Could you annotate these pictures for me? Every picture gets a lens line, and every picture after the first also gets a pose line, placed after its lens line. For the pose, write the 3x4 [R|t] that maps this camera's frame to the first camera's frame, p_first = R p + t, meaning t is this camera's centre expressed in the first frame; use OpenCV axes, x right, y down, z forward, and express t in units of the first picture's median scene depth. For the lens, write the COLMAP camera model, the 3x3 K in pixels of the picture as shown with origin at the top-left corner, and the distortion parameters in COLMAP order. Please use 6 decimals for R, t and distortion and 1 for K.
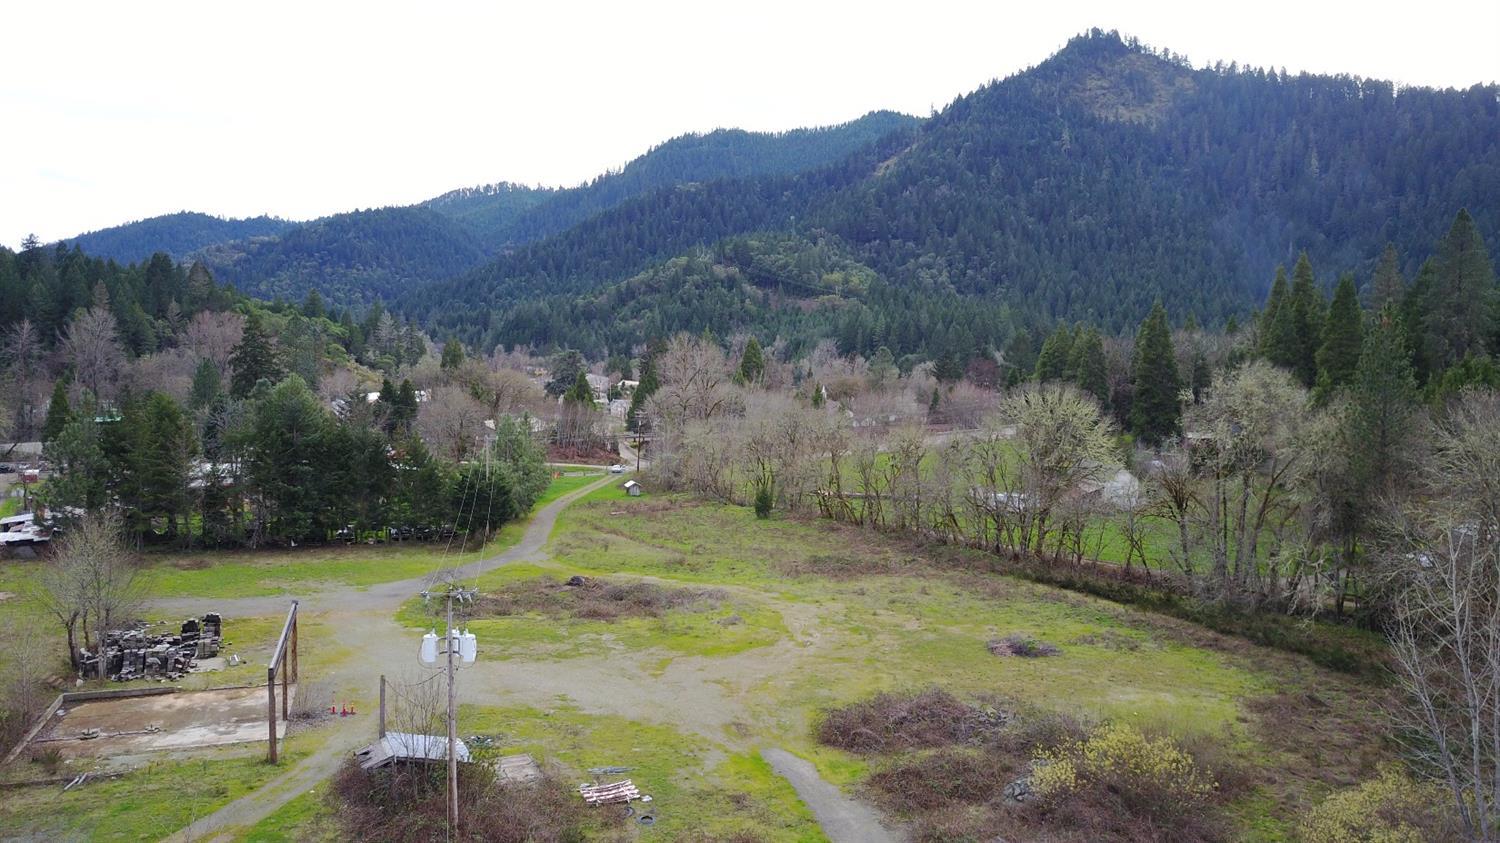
lens RADIAL K [[1138.4, 0, 756.3], [0, 1138.4, 416.9], [0, 0, 1]] dist [0.008199, -0.009608]
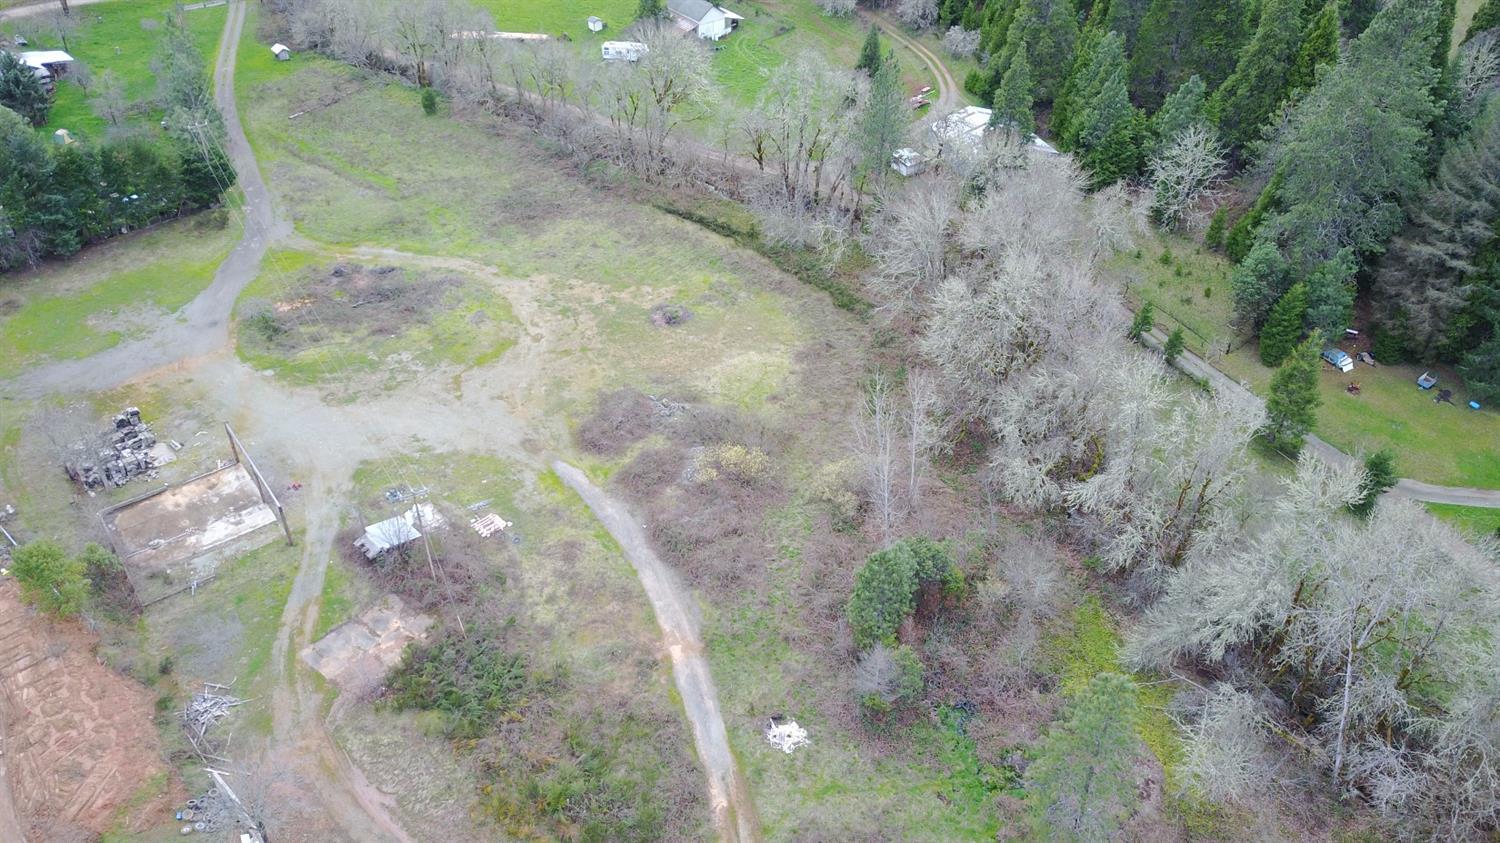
lens RADIAL K [[1138.4, 0, 753.1], [0, 1138.4, 407.5], [0, 0, 1]] dist [0.008199, -0.009608]
pose [[0.936903, -0.203060, 0.284569, -0.136457], [0.000096, 0.814157, 0.580644, -0.598172], [-0.349590, -0.543980, 0.762806, -0.332569]]
